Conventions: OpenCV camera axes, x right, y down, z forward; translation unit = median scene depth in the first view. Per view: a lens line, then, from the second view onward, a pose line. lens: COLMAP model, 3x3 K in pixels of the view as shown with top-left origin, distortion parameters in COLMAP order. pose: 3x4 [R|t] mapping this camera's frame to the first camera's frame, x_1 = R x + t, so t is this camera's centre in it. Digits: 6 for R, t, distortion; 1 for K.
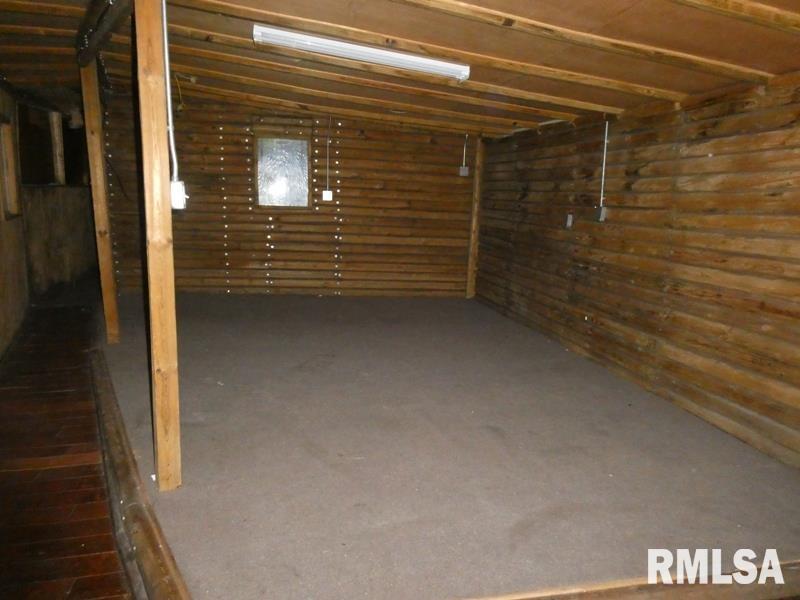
lens RADIAL K [[574.6, 0, 400.1], [0, 574.6, 298.9], [0, 0, 1]] dist [0.000138, -0.007430]
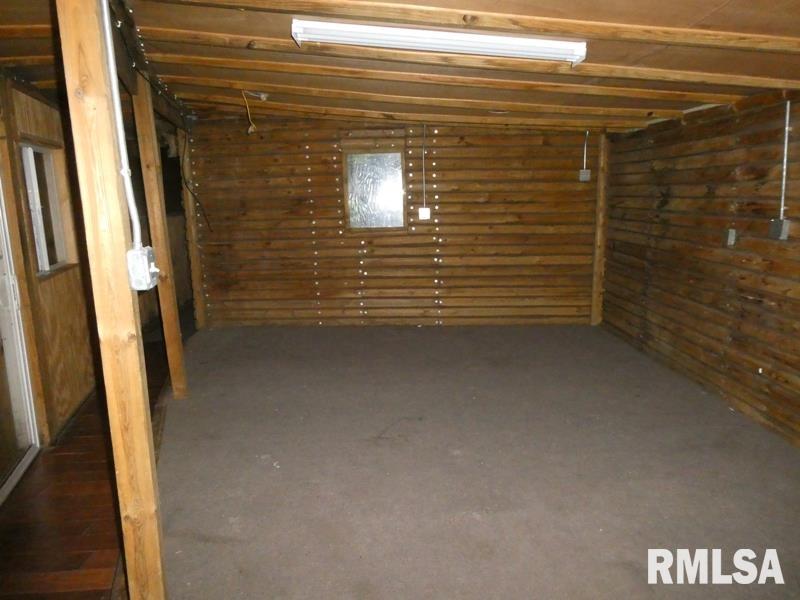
lens RADIAL K [[574.6, 0, 401.4], [0, 574.6, 302.9], [0, 0, 1]] dist [0.000138, -0.007430]
pose [[0.978166, -0.020921, -0.206770, 0.021390], [0.021438, 0.999770, 0.000259, -0.048623], [0.206717, -0.004686, 0.978390, 0.142980]]
